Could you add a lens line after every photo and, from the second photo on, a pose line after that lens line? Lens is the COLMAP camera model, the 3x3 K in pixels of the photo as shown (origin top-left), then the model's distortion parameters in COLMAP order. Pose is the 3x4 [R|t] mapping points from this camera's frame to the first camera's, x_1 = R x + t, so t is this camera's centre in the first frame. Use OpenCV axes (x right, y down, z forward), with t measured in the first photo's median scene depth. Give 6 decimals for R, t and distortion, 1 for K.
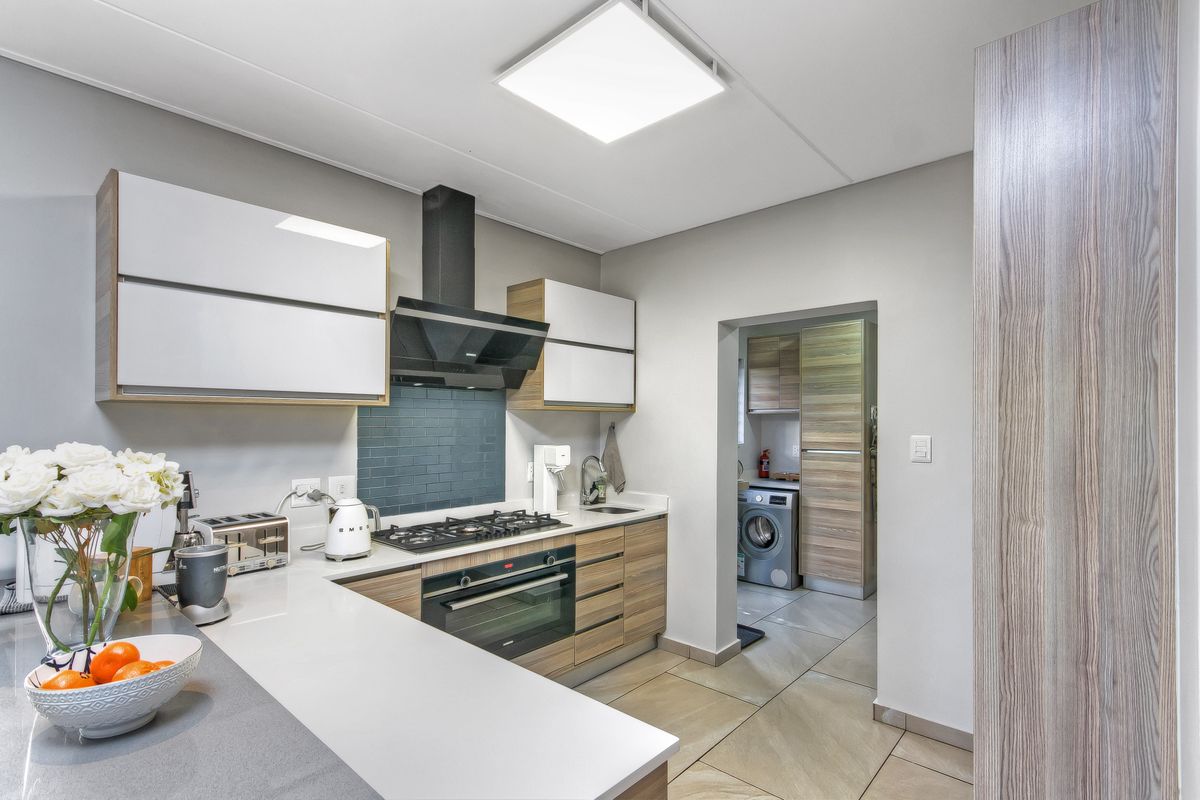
lens RADIAL K [[566.1, 0, 620.3], [0, 566.1, 407.5], [0, 0, 1]] dist [0.001203, 0.000285]
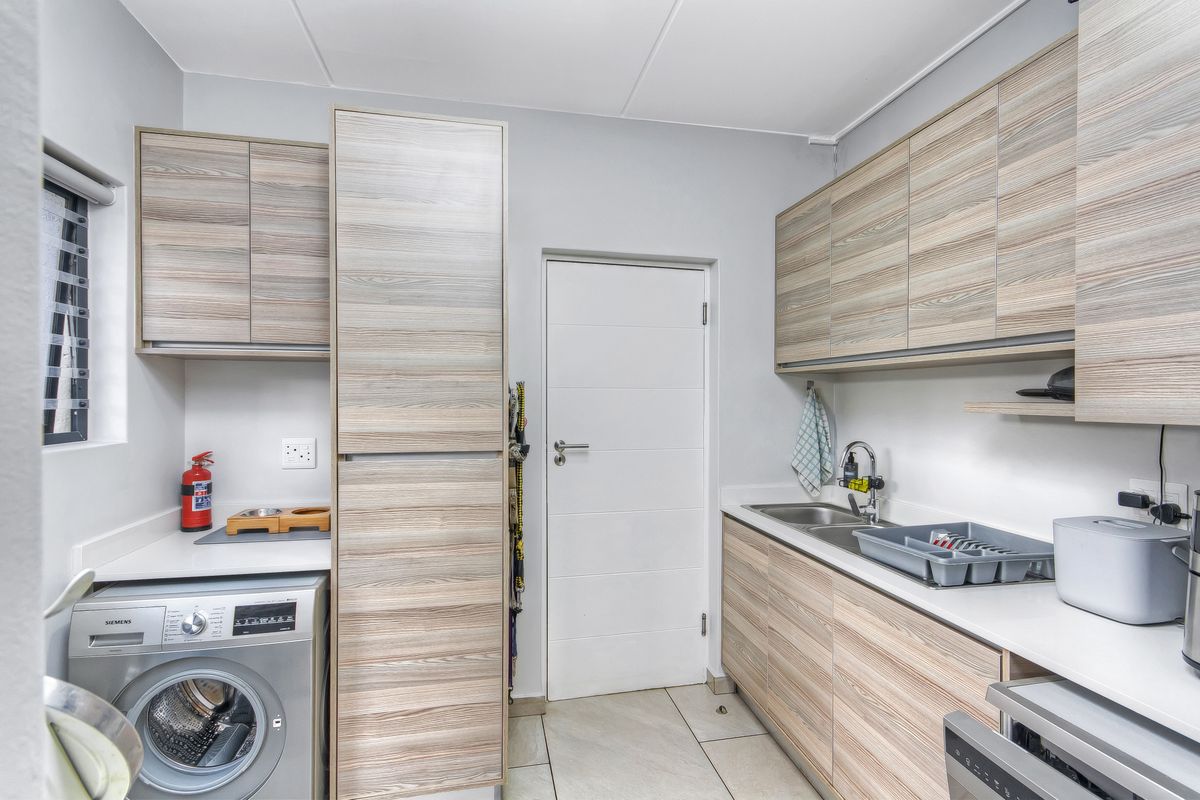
lens RADIAL K [[566.1, 0, 620.3], [0, 566.1, 407.5], [0, 0, 1]] dist [0.001203, 0.000285]
pose [[0.579437, -0.010814, 0.814945, 0.134180], [-0.036611, 0.998557, 0.039281, 0.024276], [-0.814194, -0.052597, 0.578206, 0.655494]]
